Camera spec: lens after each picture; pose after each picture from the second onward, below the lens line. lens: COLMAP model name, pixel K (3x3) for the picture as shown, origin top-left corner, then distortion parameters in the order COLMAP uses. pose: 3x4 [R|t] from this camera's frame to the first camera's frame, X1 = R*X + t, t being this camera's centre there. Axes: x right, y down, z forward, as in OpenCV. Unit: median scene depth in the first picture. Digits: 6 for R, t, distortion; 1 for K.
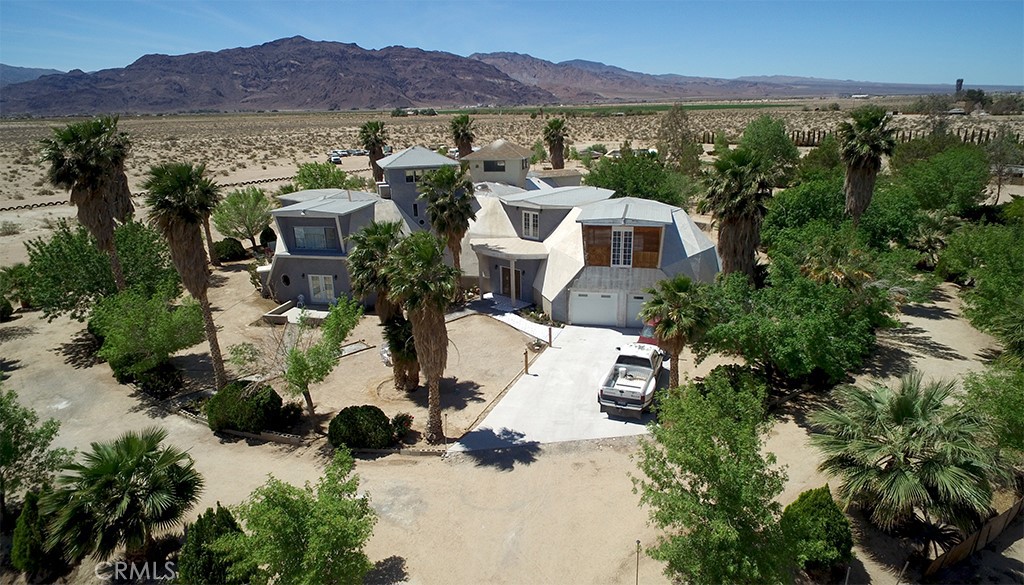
lens RADIAL K [[601.1, 0, 512.0], [0, 601.1, 292.5], [0, 0, 1]] dist [0.007059, 0.001991]
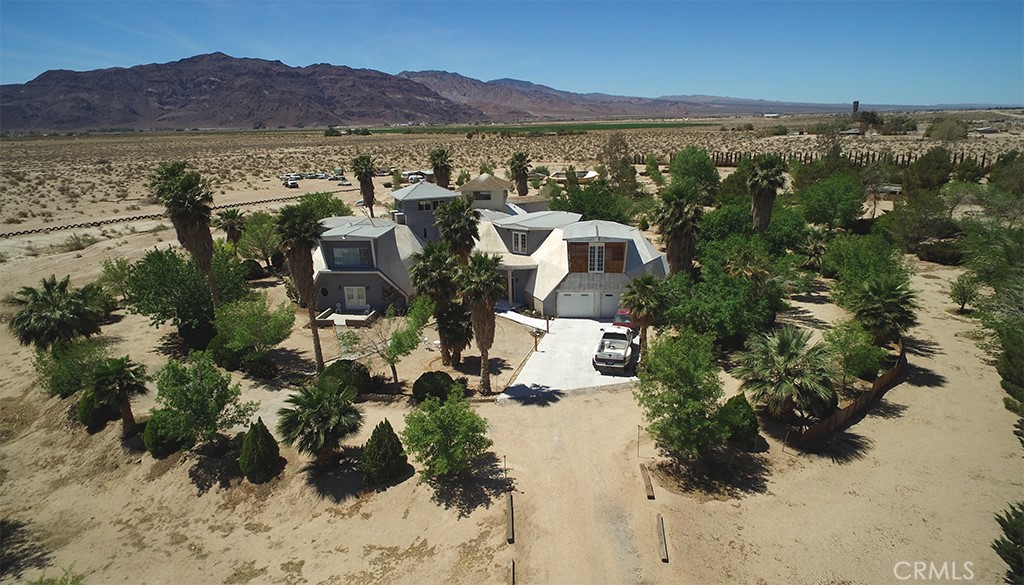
lens RADIAL K [[601.1, 0, 512.0], [0, 601.1, 292.5], [0, 0, 1]] dist [0.007059, 0.001991]
pose [[0.993951, -0.030977, 0.105367, -0.133790], [0.033854, 0.999098, -0.025618, 0.027192], [-0.104479, 0.029030, 0.994103, -0.284667]]
